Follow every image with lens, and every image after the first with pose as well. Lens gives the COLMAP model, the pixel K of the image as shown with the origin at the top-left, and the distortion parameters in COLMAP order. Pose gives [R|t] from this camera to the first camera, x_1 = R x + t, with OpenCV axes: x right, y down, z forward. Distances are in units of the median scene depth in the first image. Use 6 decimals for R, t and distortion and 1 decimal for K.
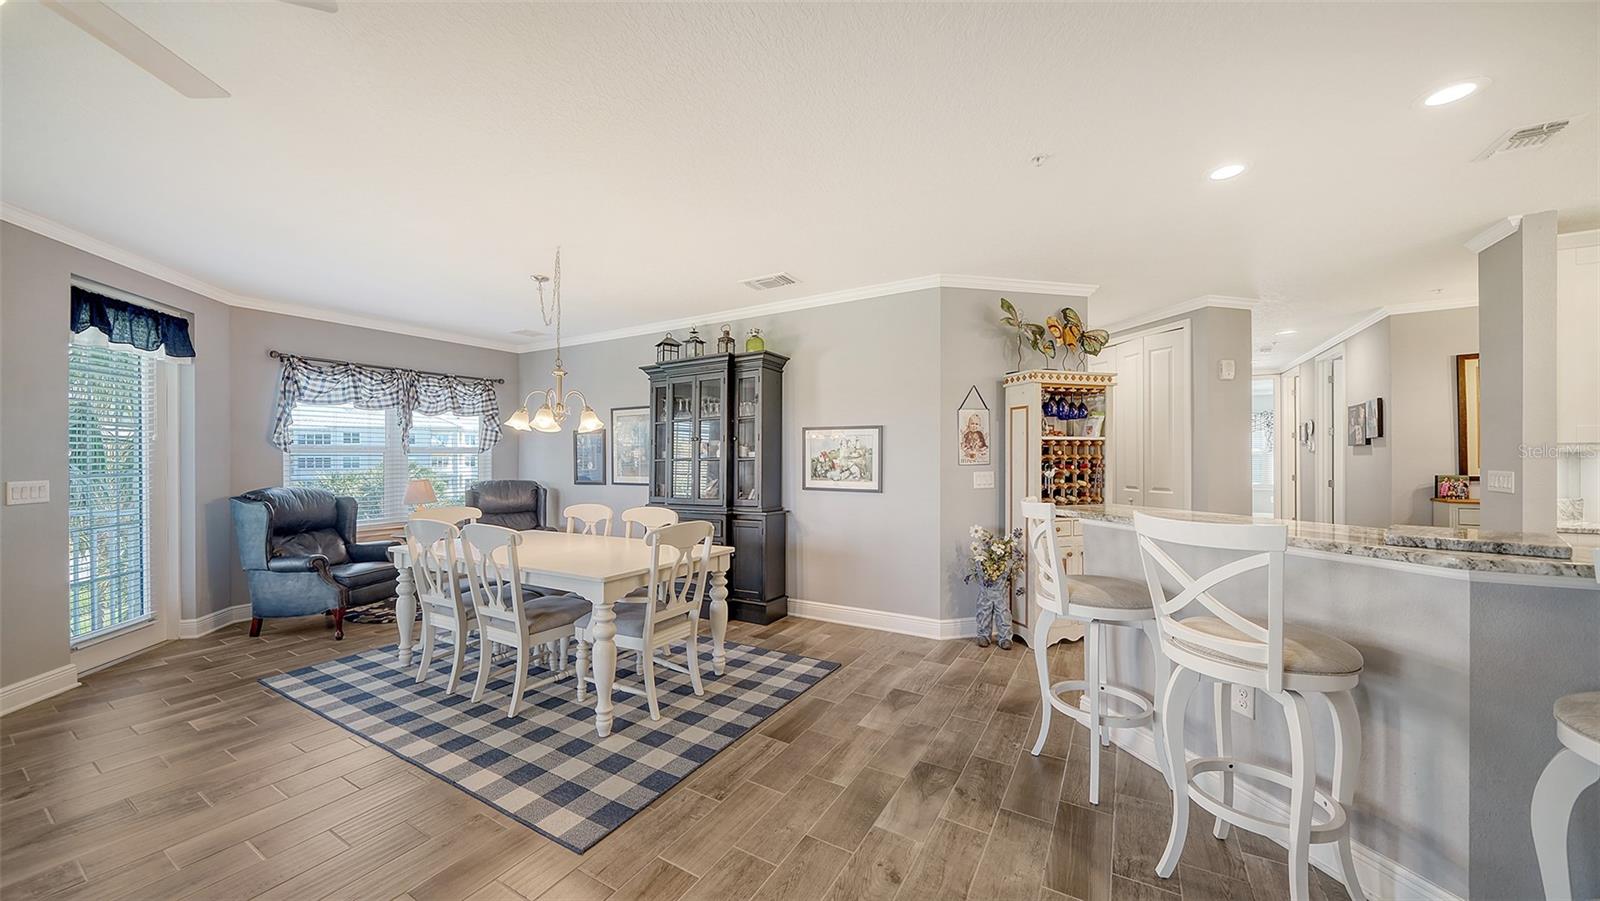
lens RADIAL K [[544.2, 0, 784.6], [0, 544.2, 489.4], [0, 0, 1]] dist [-0.008862, -0.000005]
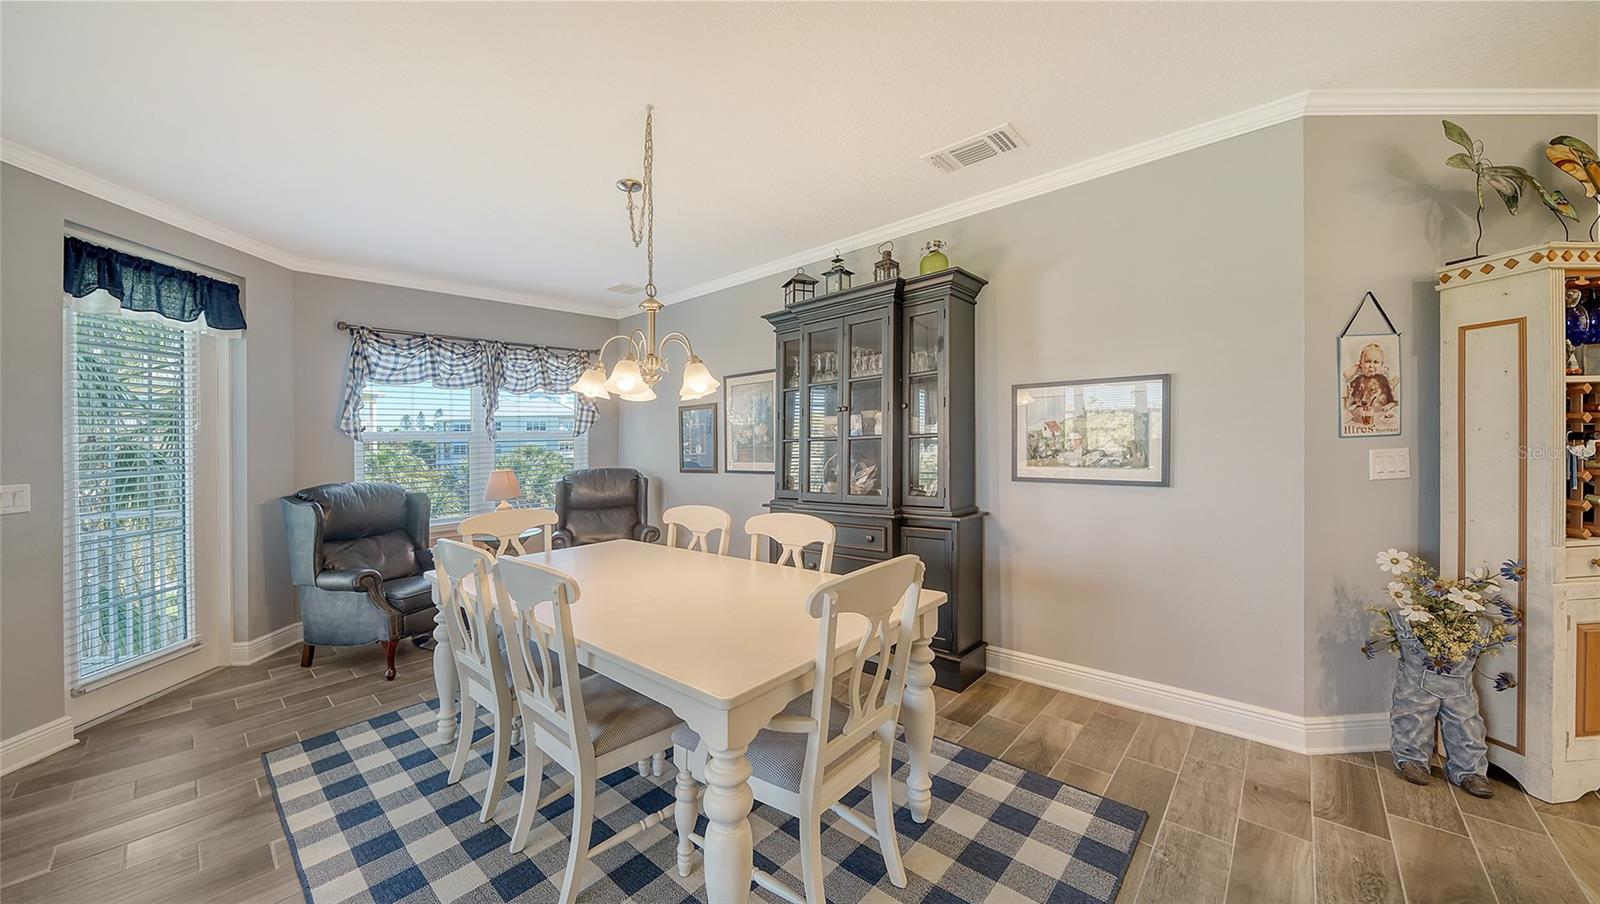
lens RADIAL K [[558.0, 0, 796.5], [0, 558.0, 444.6], [0, 0, 1]] dist [-0.000021, -0.004912]
pose [[0.985287, -0.020650, -0.169653, -0.106214], [0.013321, 0.998933, -0.044226, -0.017069], [0.170385, 0.041315, 0.984511, 0.299427]]
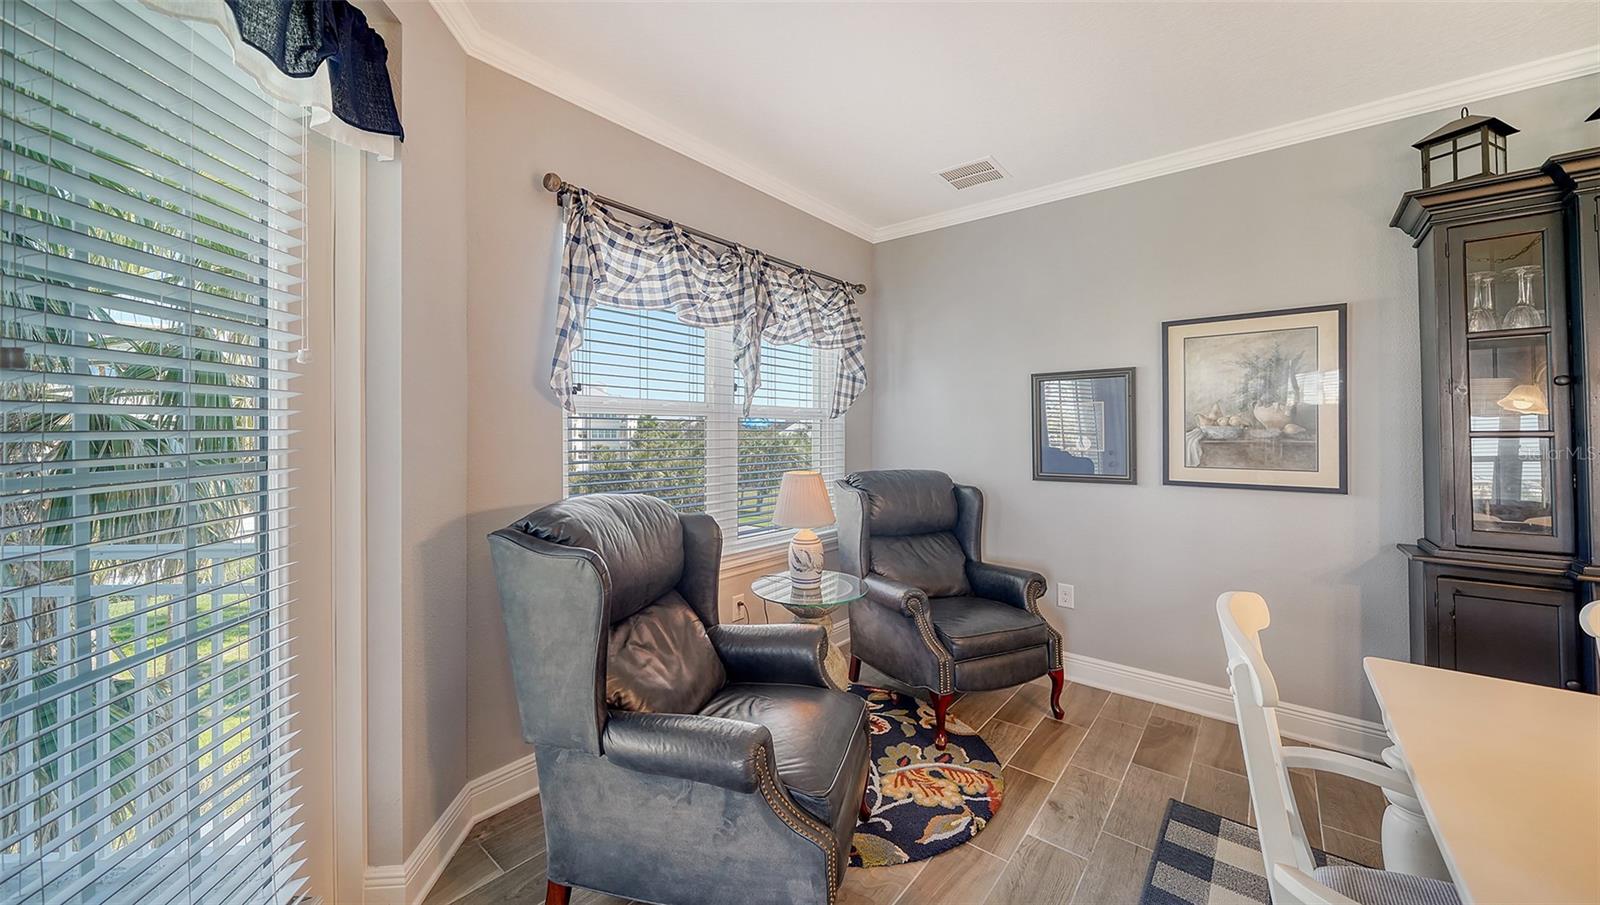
lens RADIAL K [[566.5, 0, 807.5], [0, 566.5, 441.1], [0, 0, 1]] dist [-0.000137, -0.002091]
pose [[0.994486, 0.005216, -0.104739, -0.792229], [-0.009560, 0.999113, -0.041021, -0.031773], [0.104432, 0.041796, 0.993653, 0.661023]]
